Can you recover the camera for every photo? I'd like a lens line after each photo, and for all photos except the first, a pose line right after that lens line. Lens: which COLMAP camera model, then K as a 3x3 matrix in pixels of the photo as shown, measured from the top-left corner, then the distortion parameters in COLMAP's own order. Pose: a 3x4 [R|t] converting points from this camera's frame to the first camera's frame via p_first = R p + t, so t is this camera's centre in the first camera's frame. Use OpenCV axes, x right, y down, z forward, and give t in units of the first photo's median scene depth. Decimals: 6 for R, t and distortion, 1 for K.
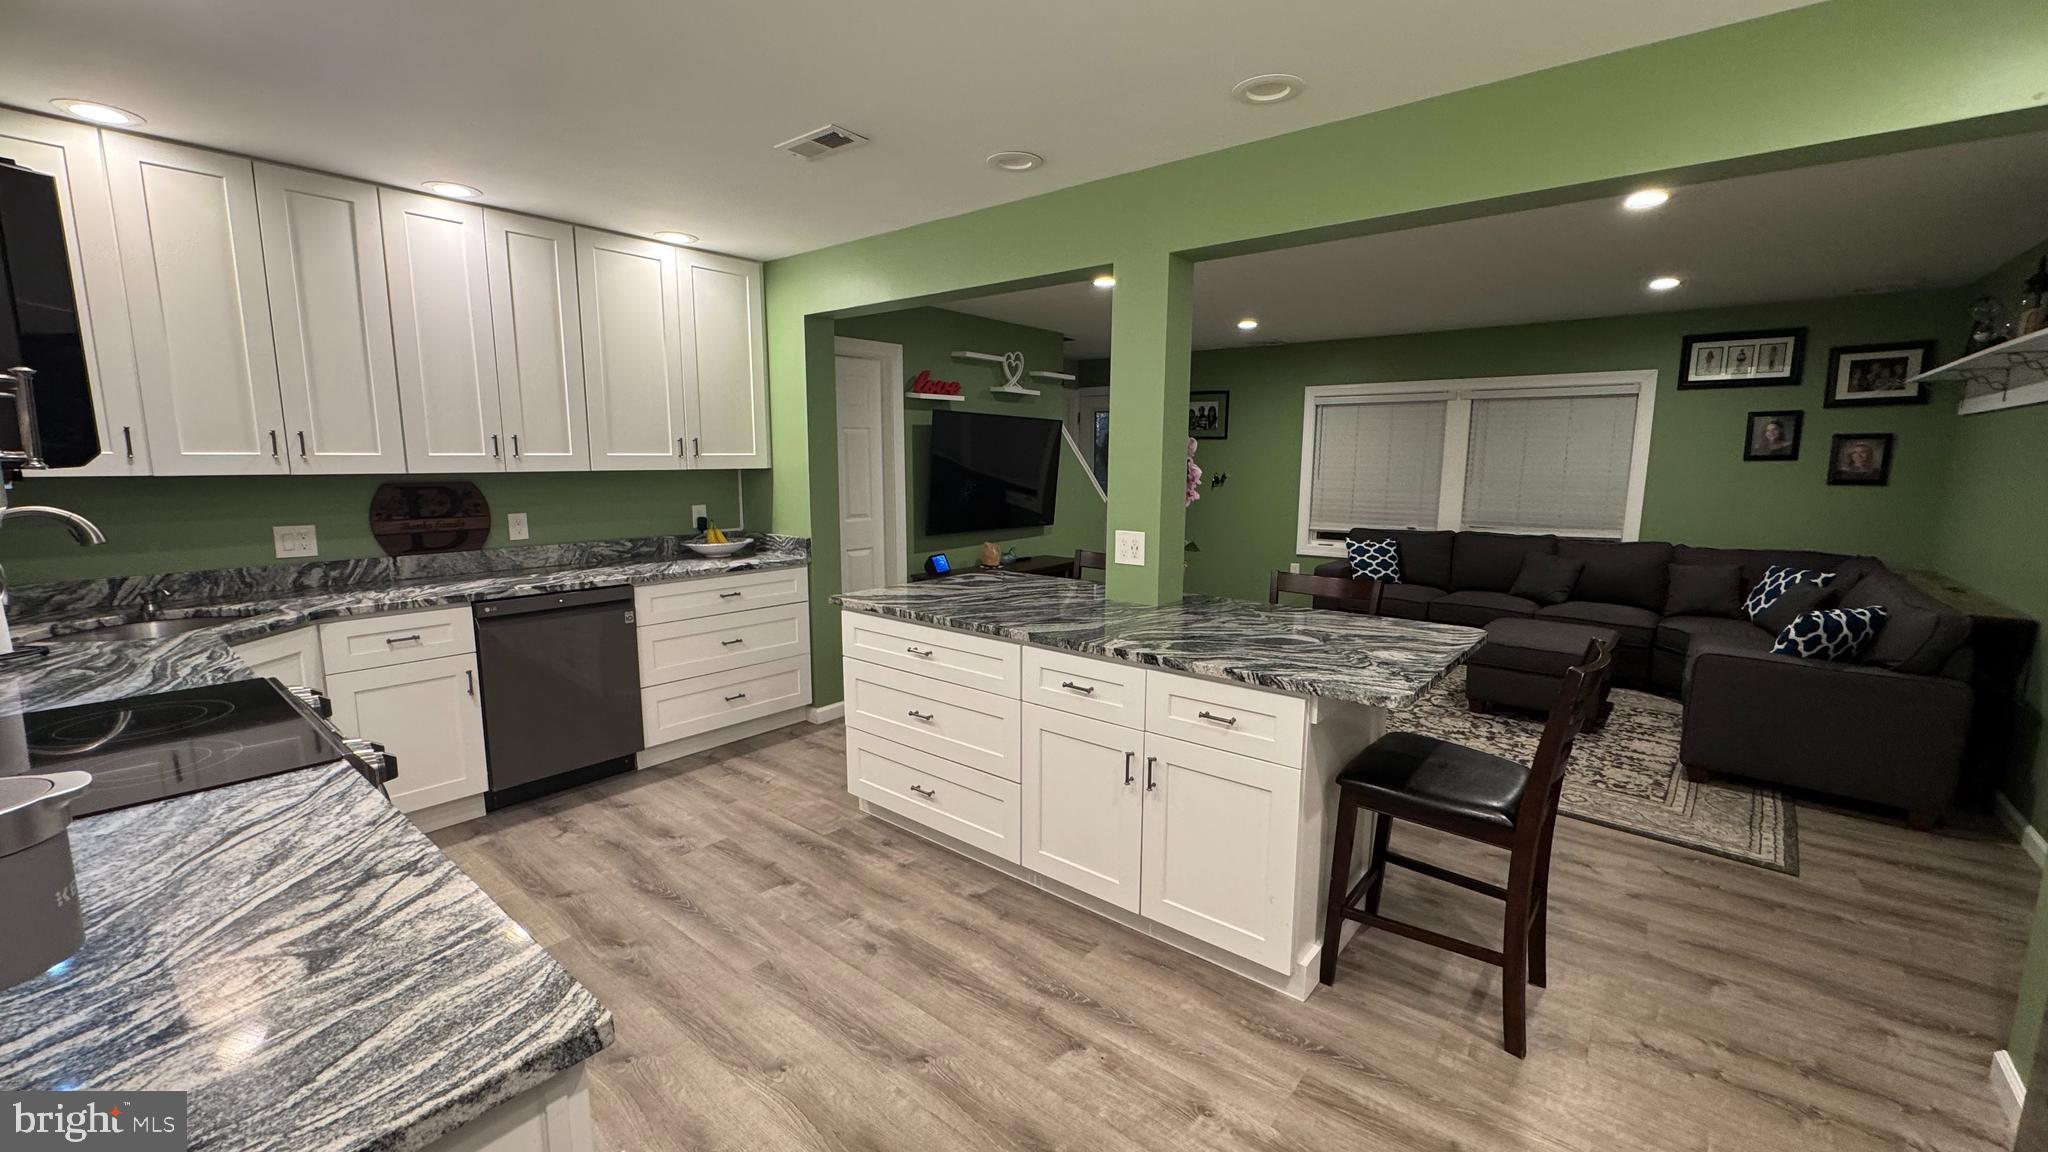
lens RADIAL K [[811.0, 0, 1025.9], [0, 811.0, 575.4], [0, 0, 1]] dist [-0.002161, -0.000126]
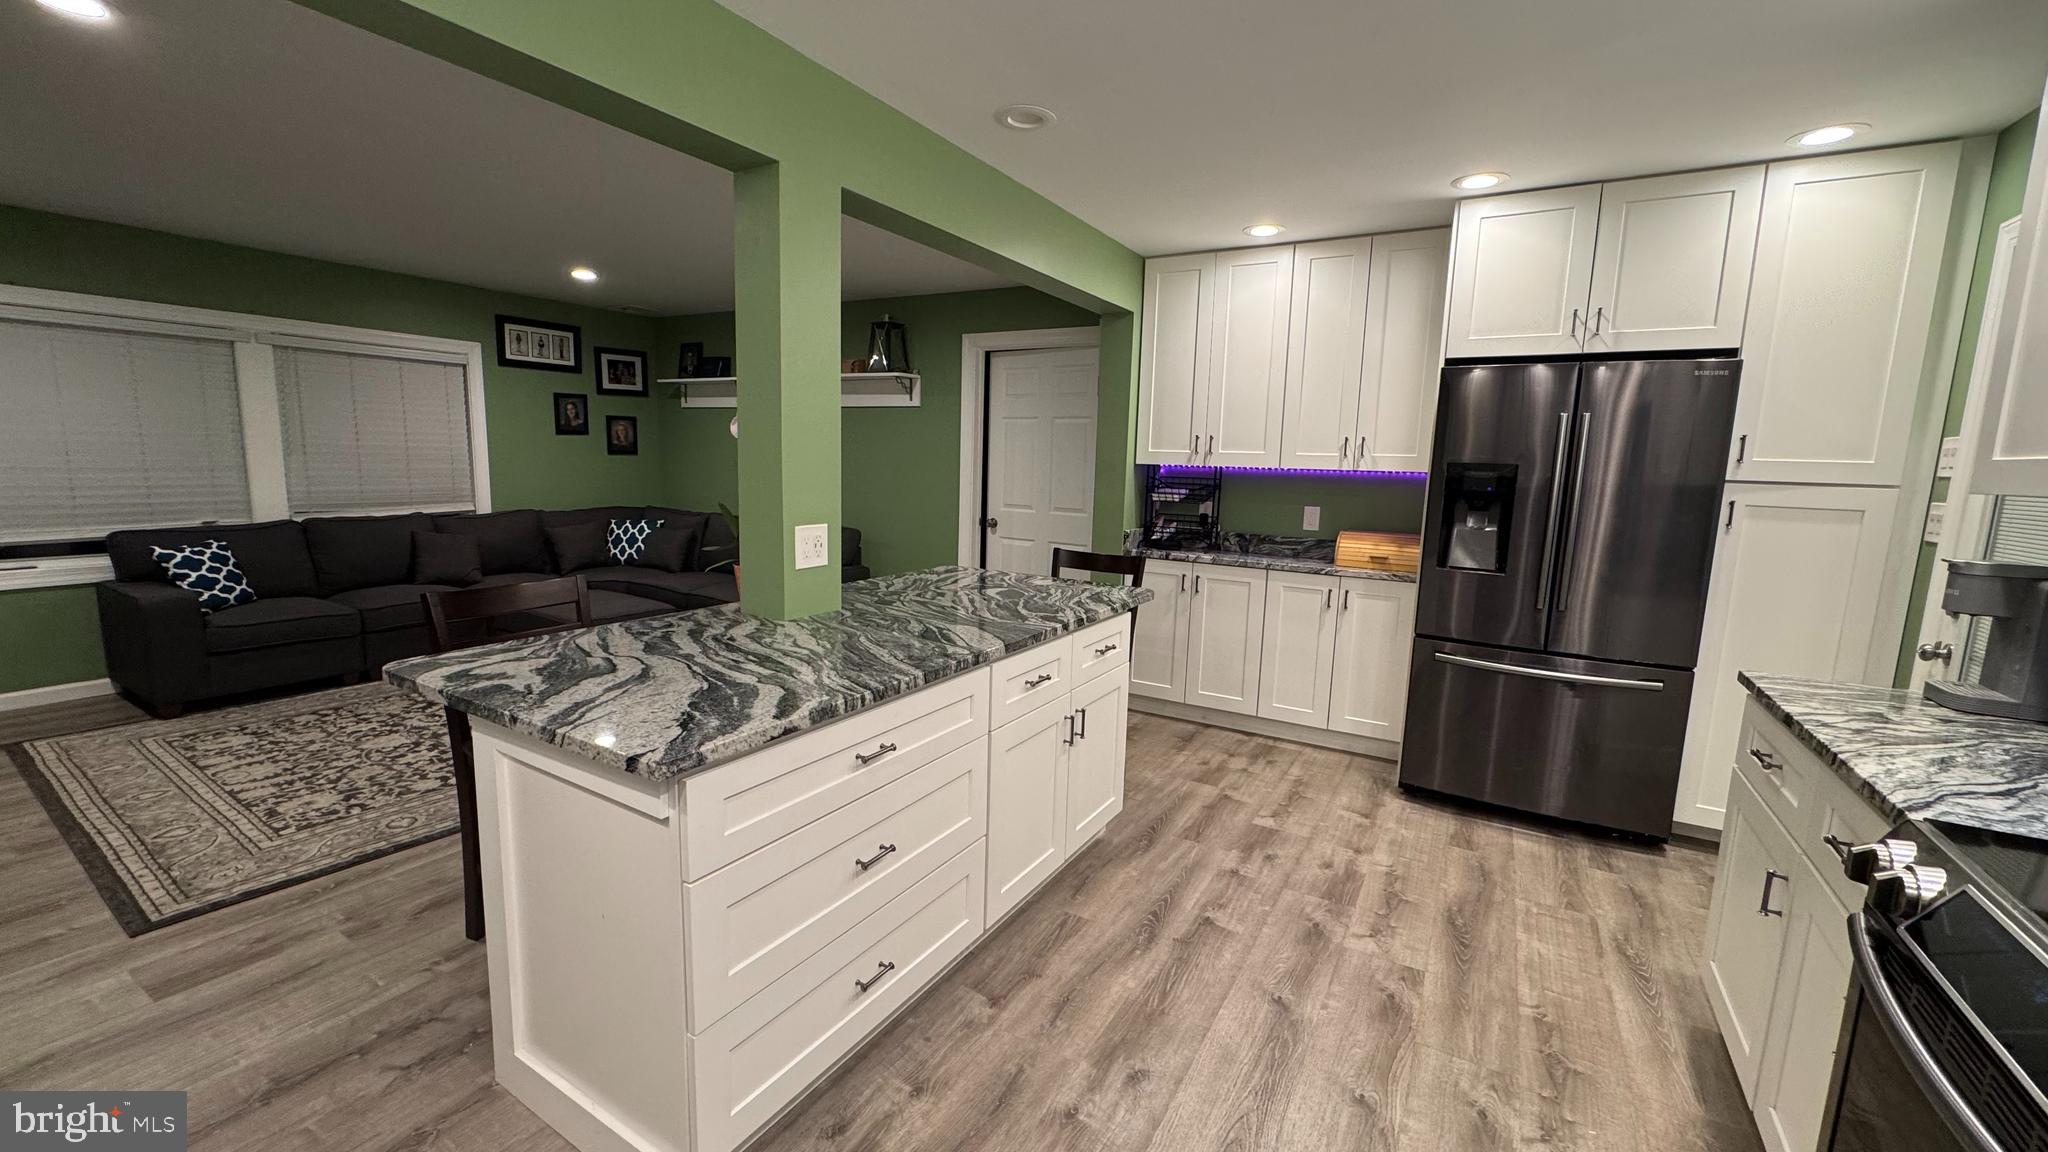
lens RADIAL K [[811.0, 0, 1024.3], [0, 811.0, 575.0], [0, 0, 1]] dist [-0.002161, -0.000126]
pose [[-0.152890, -0.154615, 0.976073, -0.425033], [0.113721, 0.978371, 0.172792, -0.074981], [-0.981678, 0.137418, -0.132000, 0.569960]]
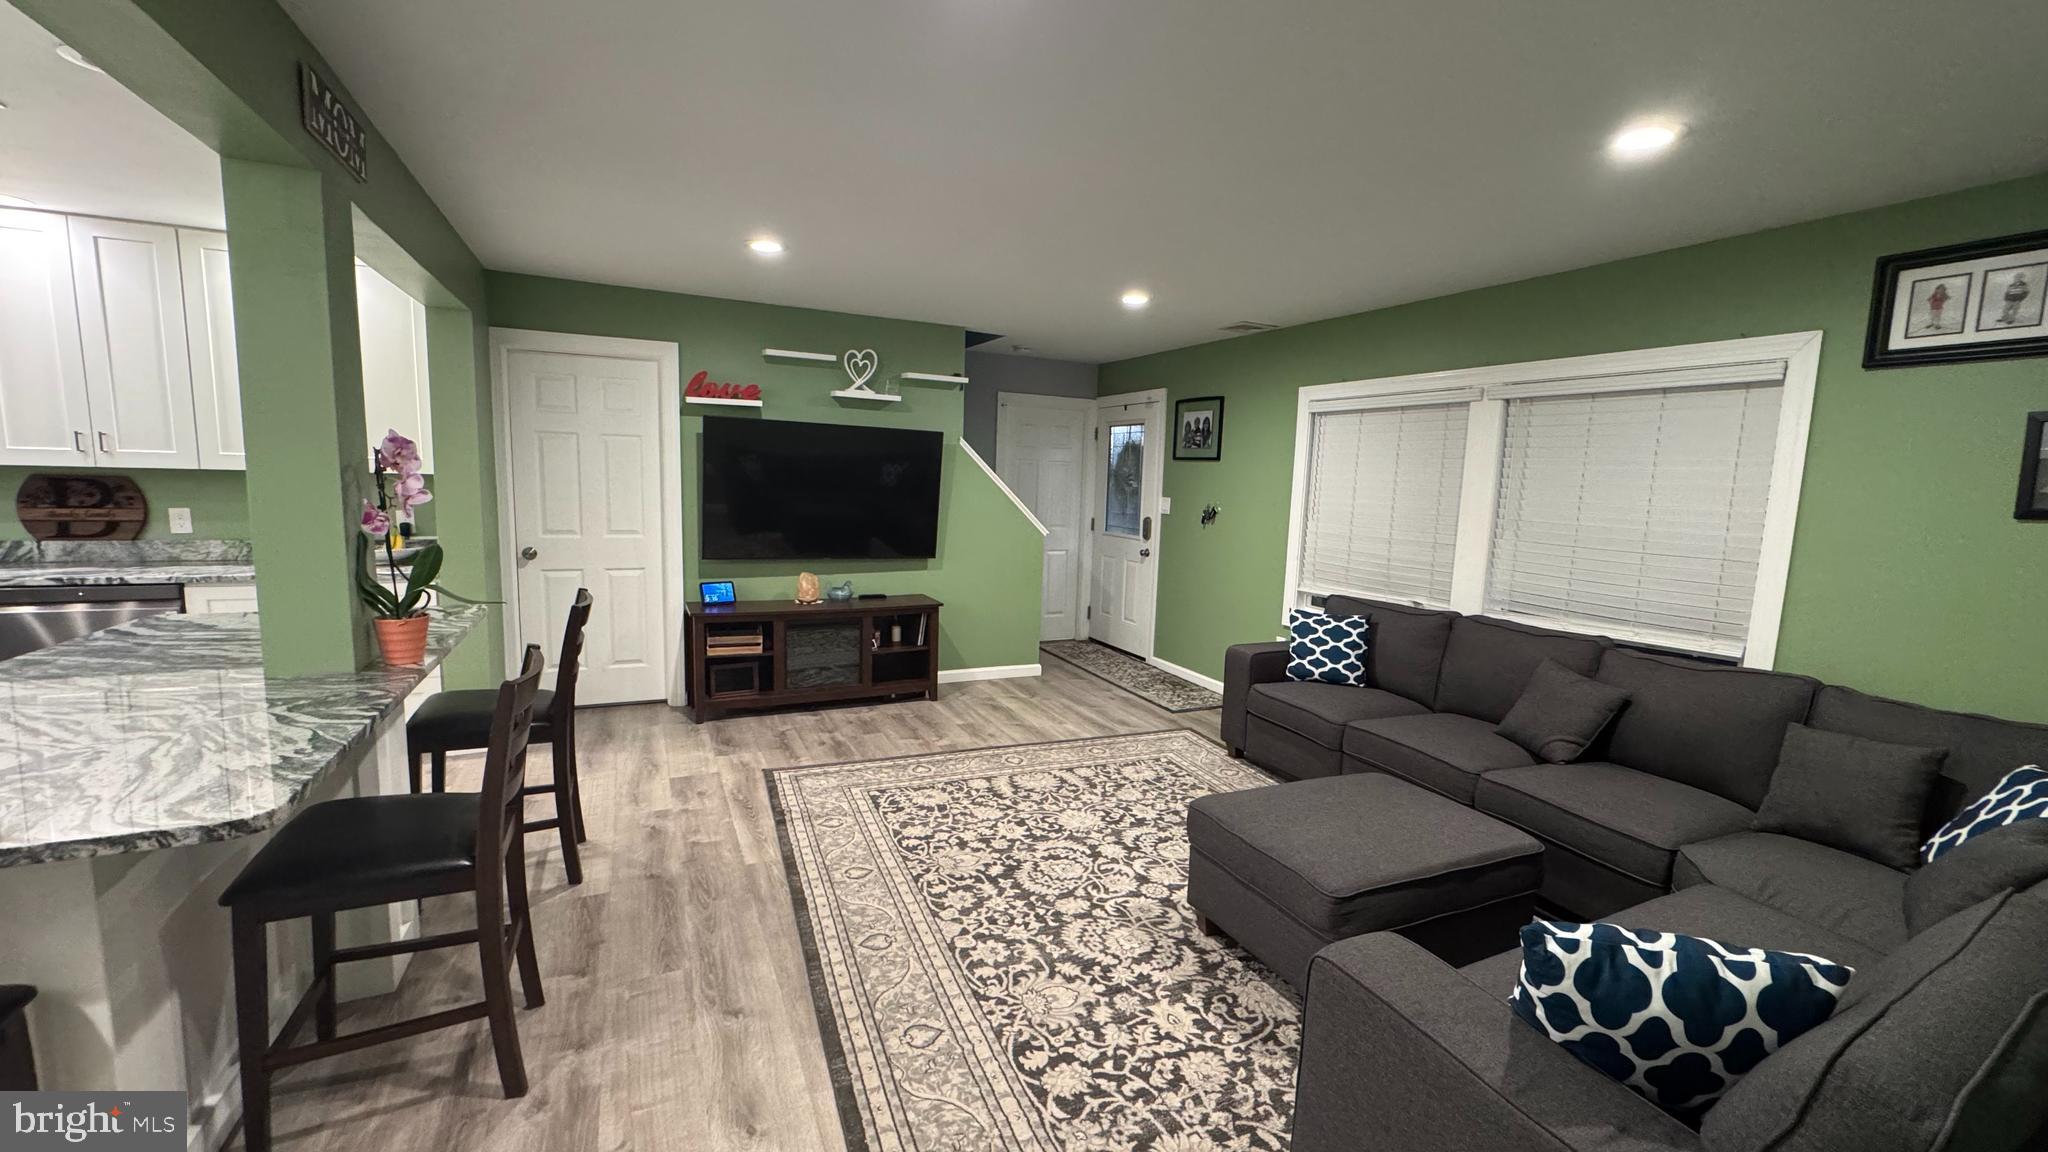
lens RADIAL K [[811.0, 0, 1025.0], [0, 811.0, 575.5], [0, 0, 1]] dist [-0.002161, -0.000126]
pose [[0.905009, 0.077977, -0.418185, 0.633562], [-0.090793, 0.995811, -0.010803, -0.061000], [0.415591, 0.047745, 0.908298, 0.398434]]
